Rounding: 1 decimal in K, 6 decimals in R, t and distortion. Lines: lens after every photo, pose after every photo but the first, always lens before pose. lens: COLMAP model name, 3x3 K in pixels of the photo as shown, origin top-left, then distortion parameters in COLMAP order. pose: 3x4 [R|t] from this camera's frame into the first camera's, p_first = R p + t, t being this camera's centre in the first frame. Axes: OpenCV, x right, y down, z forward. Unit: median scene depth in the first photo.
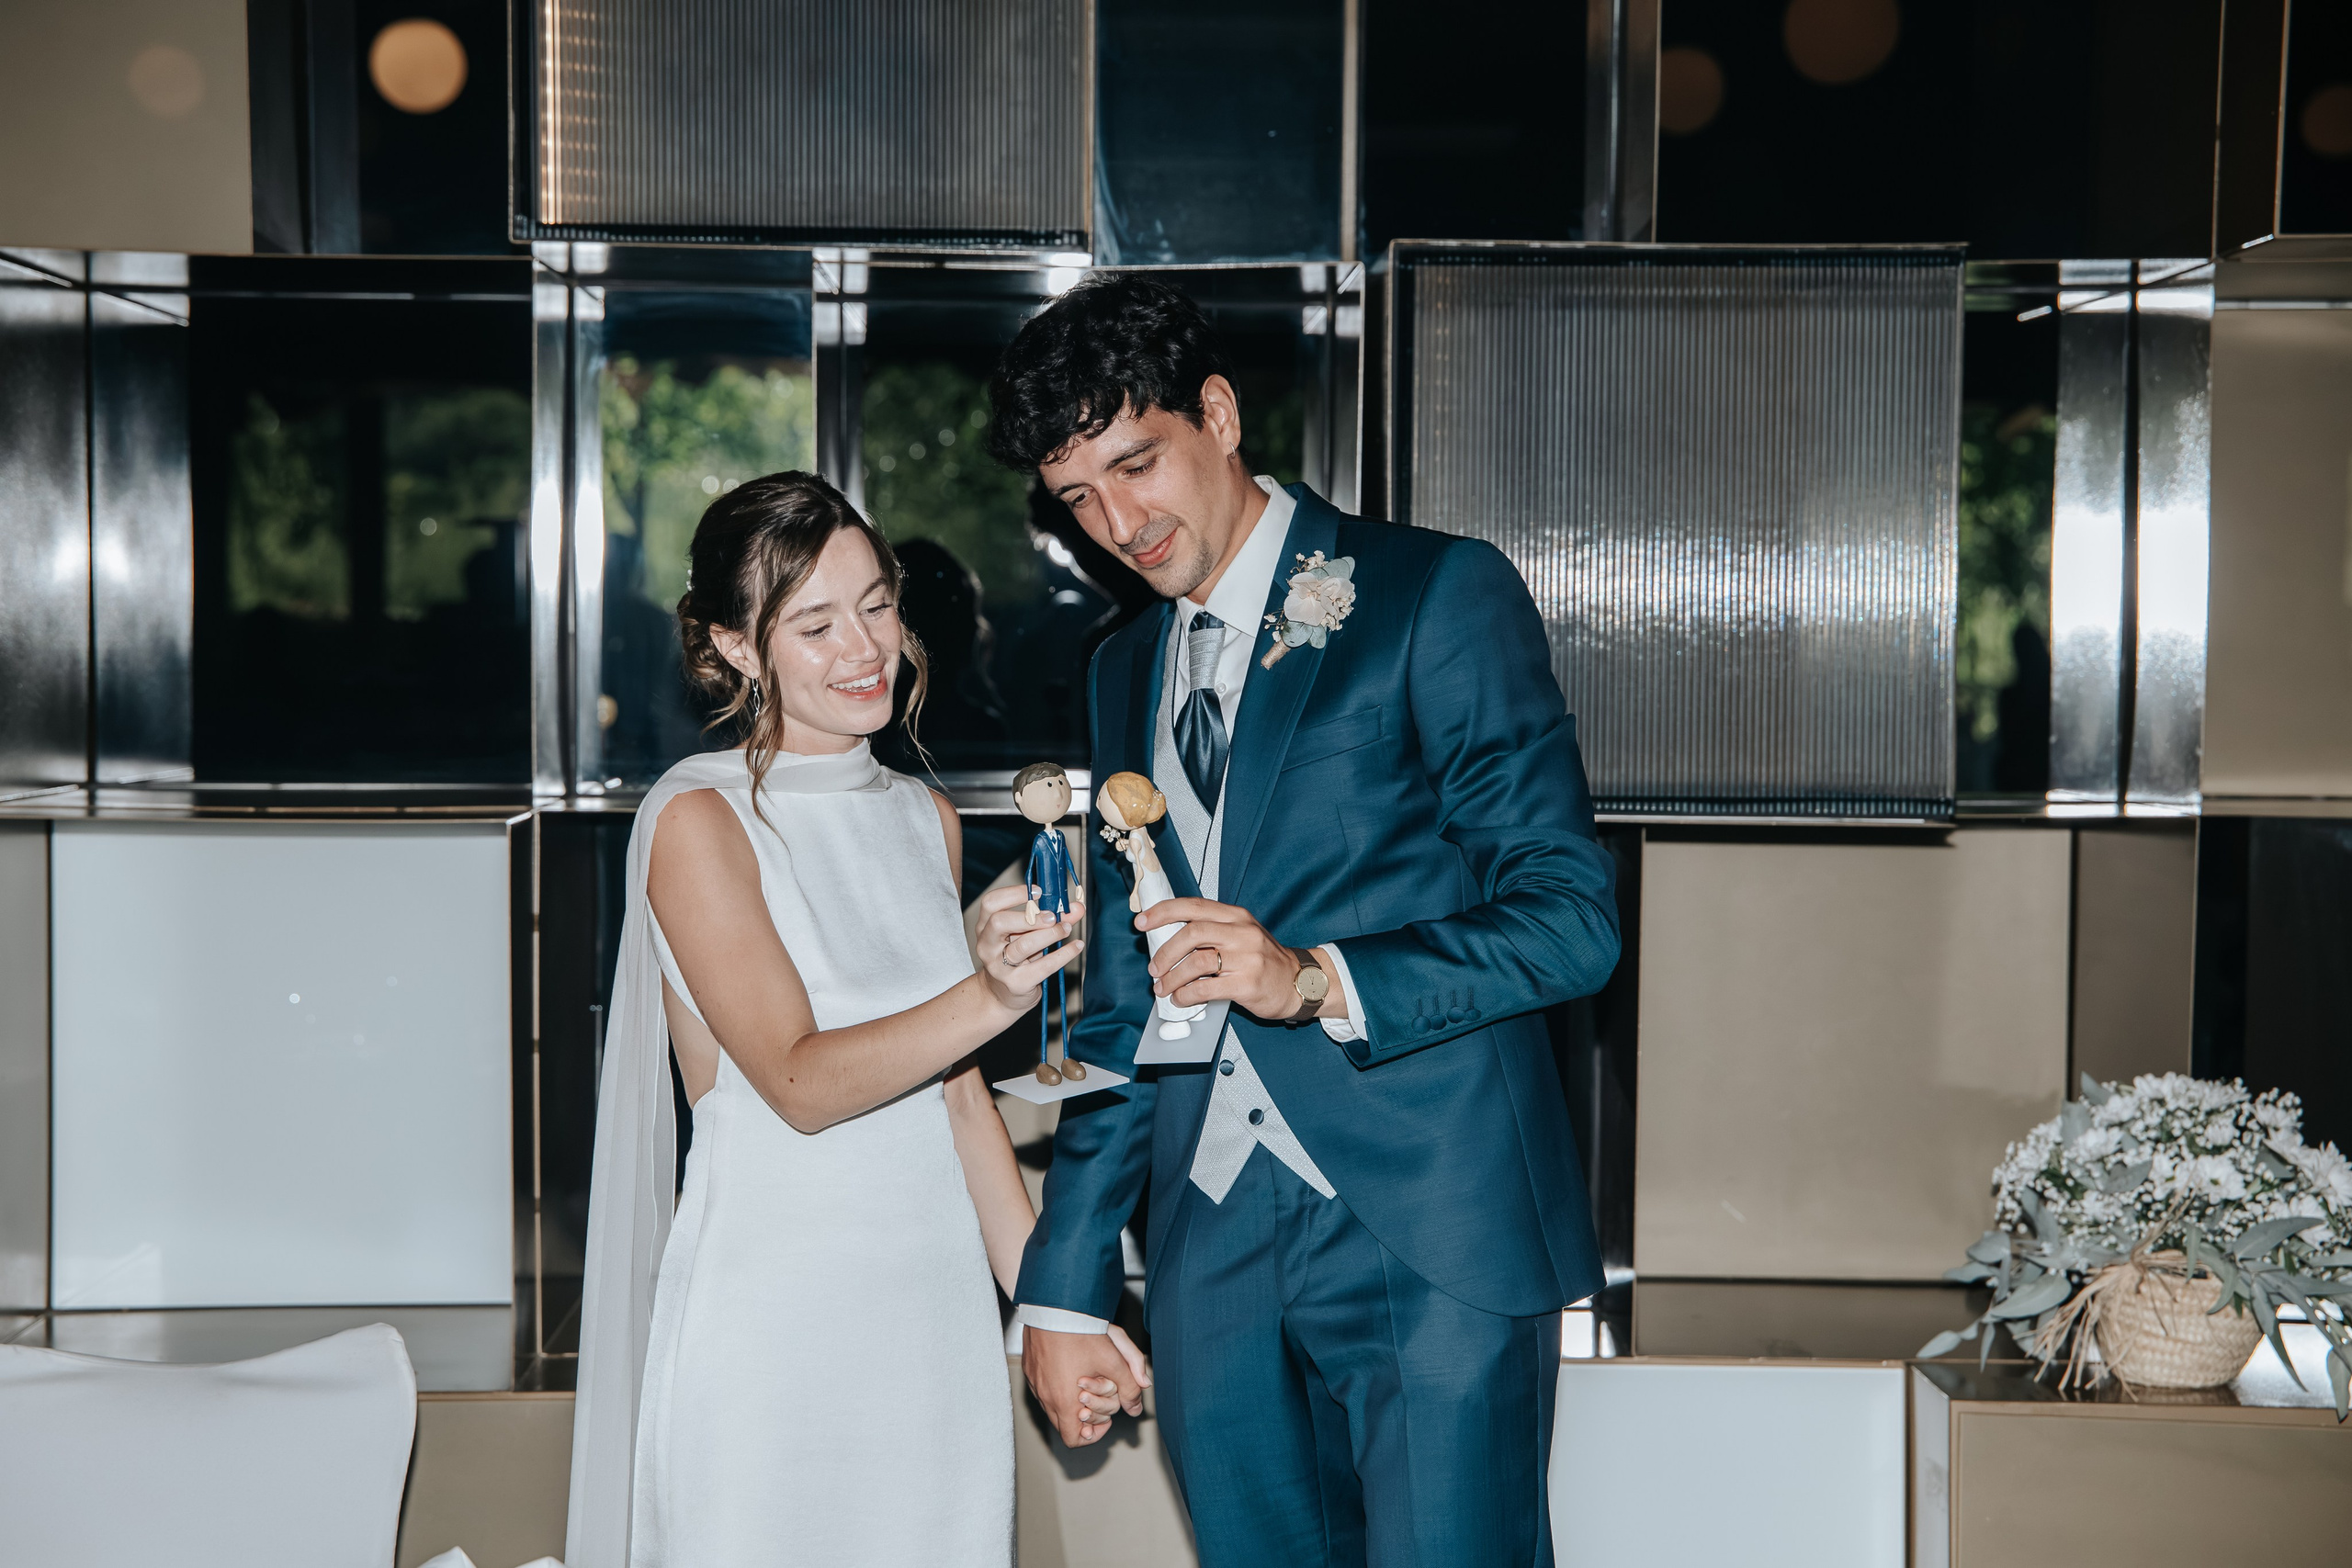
lens RADIAL K [[4295.2, 0, 1176.1], [0, 4295.2, 832.9], [0, 0, 1]] dist [0.166491, -0.132816]
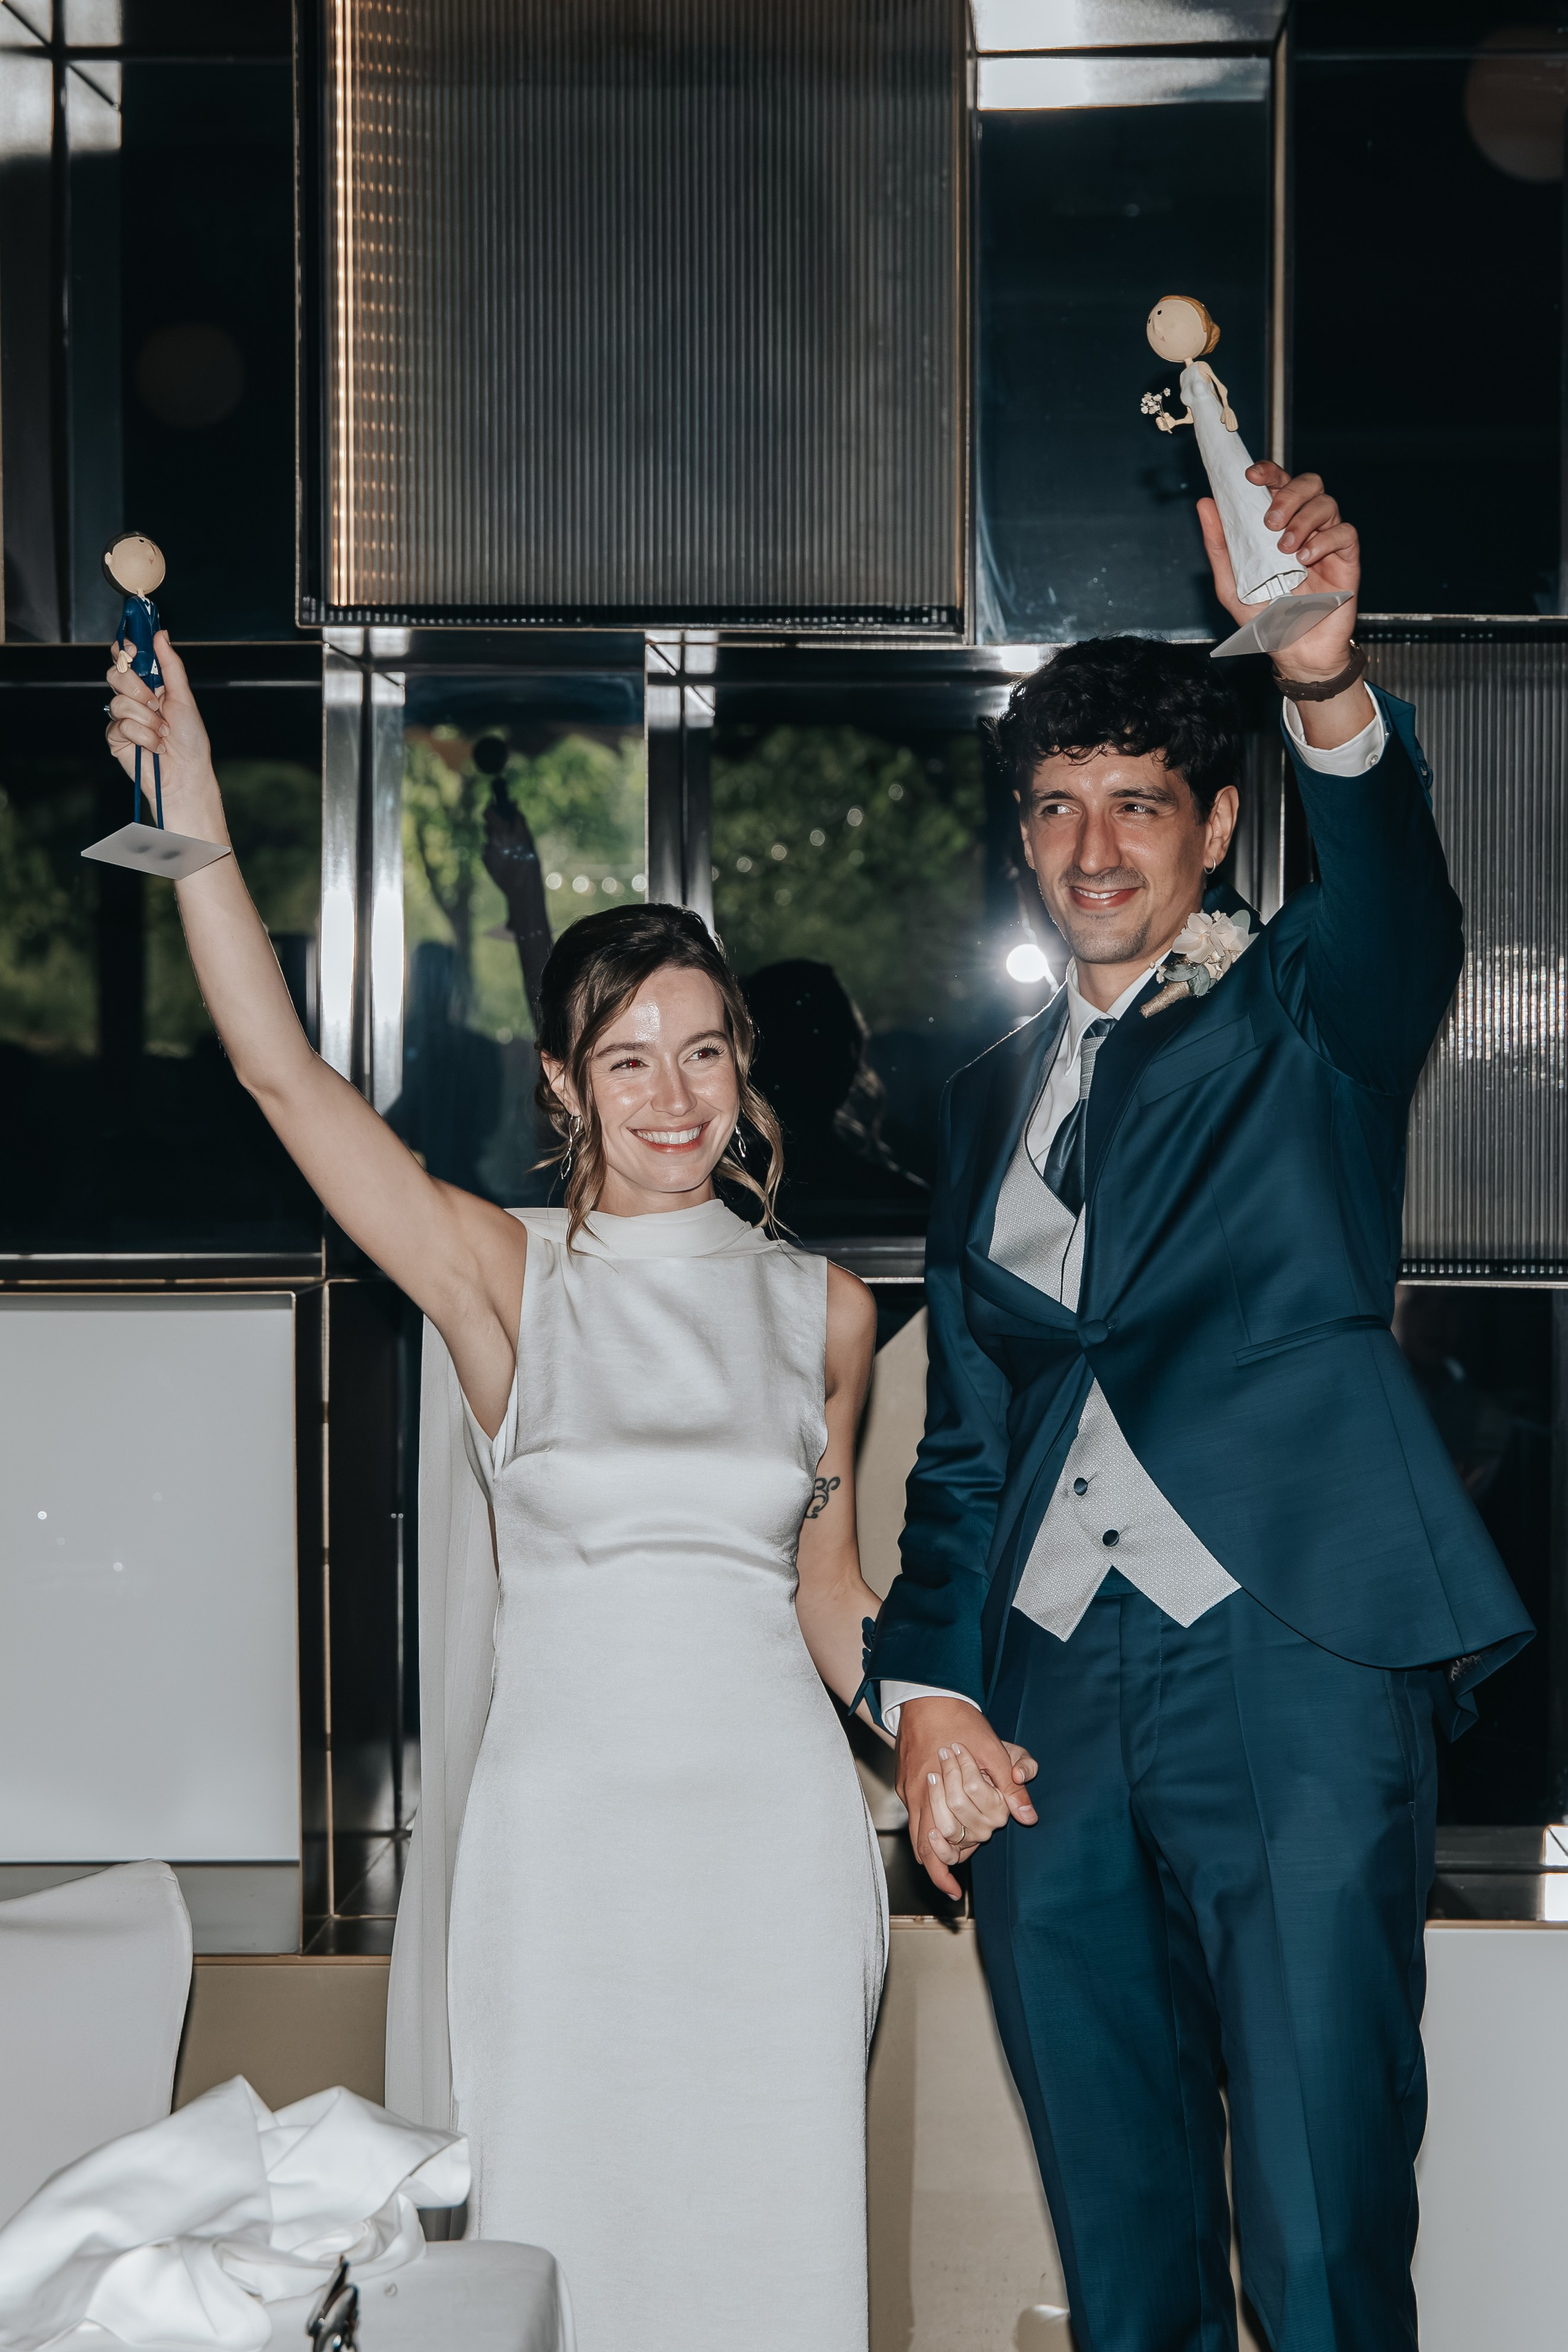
lens RADIAL K [[3933.6, 0, 784.0], [0, 3933.6, 1176.0], [0, 0, 1]] dist [0.016198, 0.026673]
pose [[0.999582, -0.005017, -0.028474, -0.034486], [0.004359, 0.999724, -0.023099, -0.007738], [0.028582, 0.022965, 0.999328, 0.217275]]
